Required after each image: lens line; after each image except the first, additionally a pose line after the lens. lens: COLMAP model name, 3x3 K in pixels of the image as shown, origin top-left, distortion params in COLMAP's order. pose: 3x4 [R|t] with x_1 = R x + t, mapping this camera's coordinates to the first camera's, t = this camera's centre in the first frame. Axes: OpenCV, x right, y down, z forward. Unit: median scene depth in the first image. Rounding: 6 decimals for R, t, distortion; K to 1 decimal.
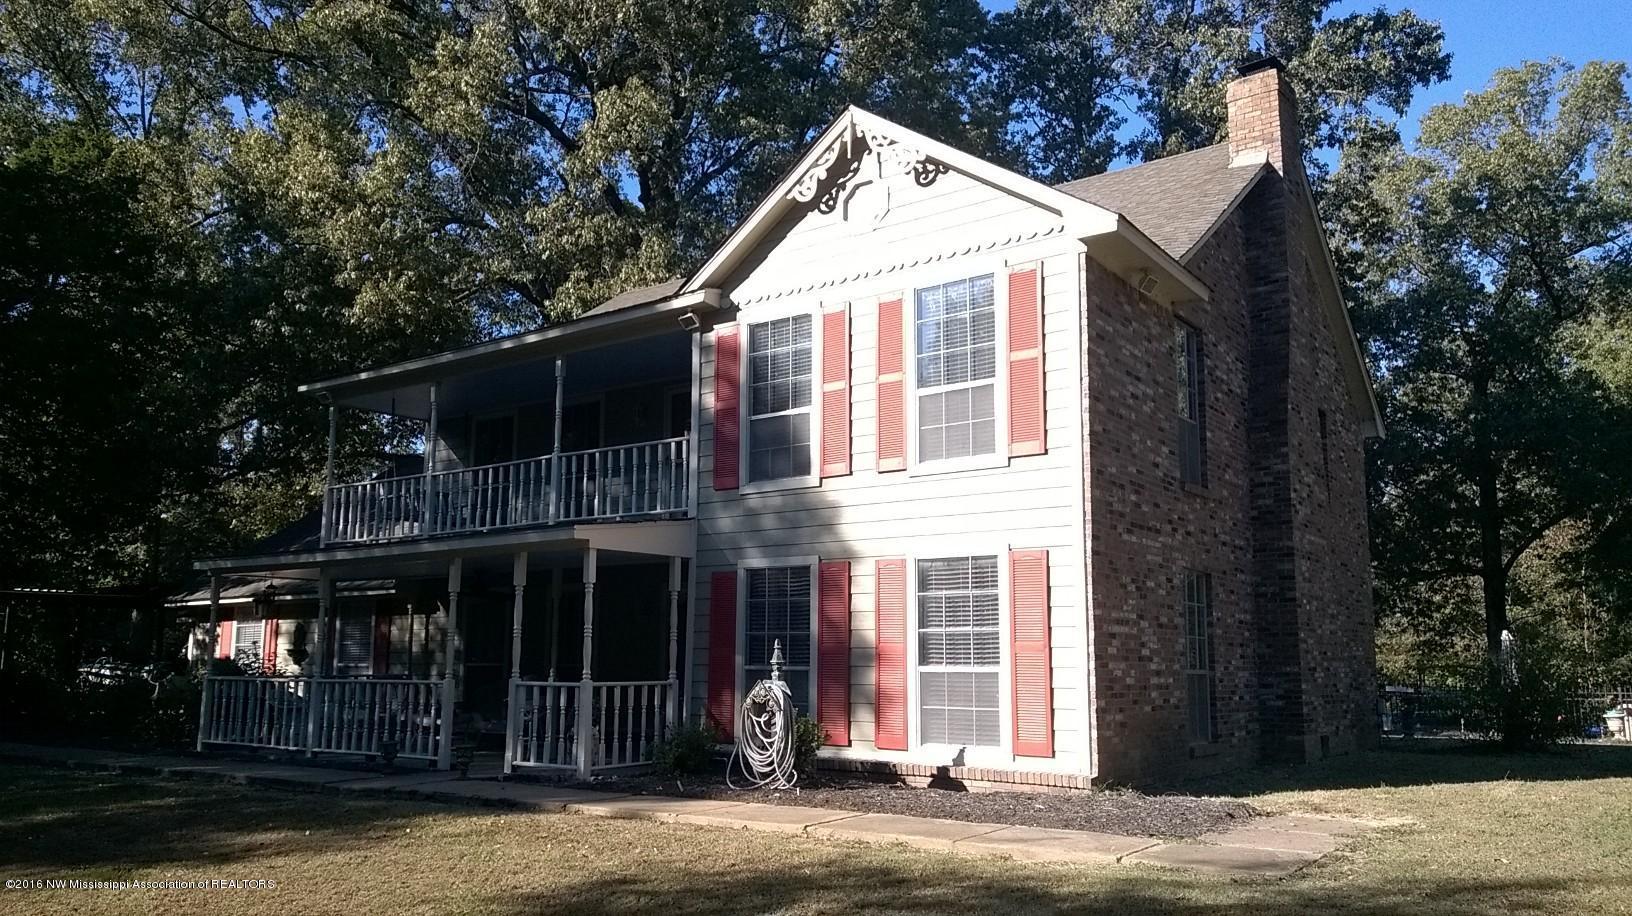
lens RADIAL K [[1187.2, 0, 822.3], [0, 1187.2, 468.9], [0, 0, 1]] dist [0.070608, -0.029929]
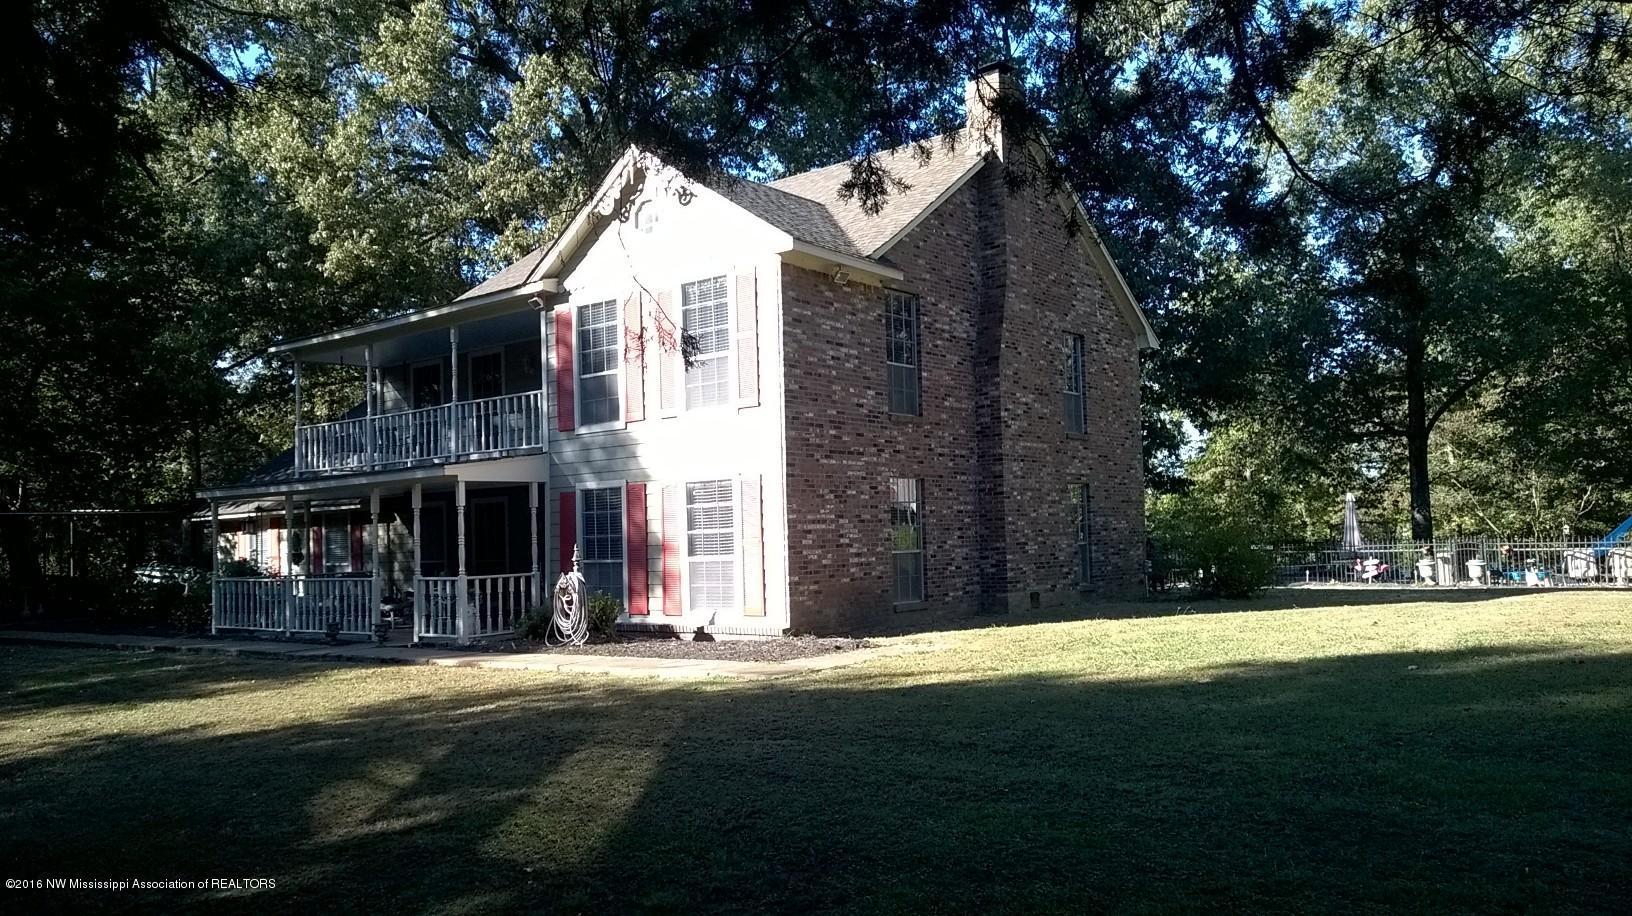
lens RADIAL K [[1187.2, 0, 816.0], [0, 1187.2, 451.5], [0, 0, 1]] dist [0.070608, -0.029929]
pose [[0.998263, -0.040323, -0.042944, 0.249170], [0.044050, 0.994994, 0.089707, -0.065720], [0.039111, -0.091442, 0.995042, -0.322767]]
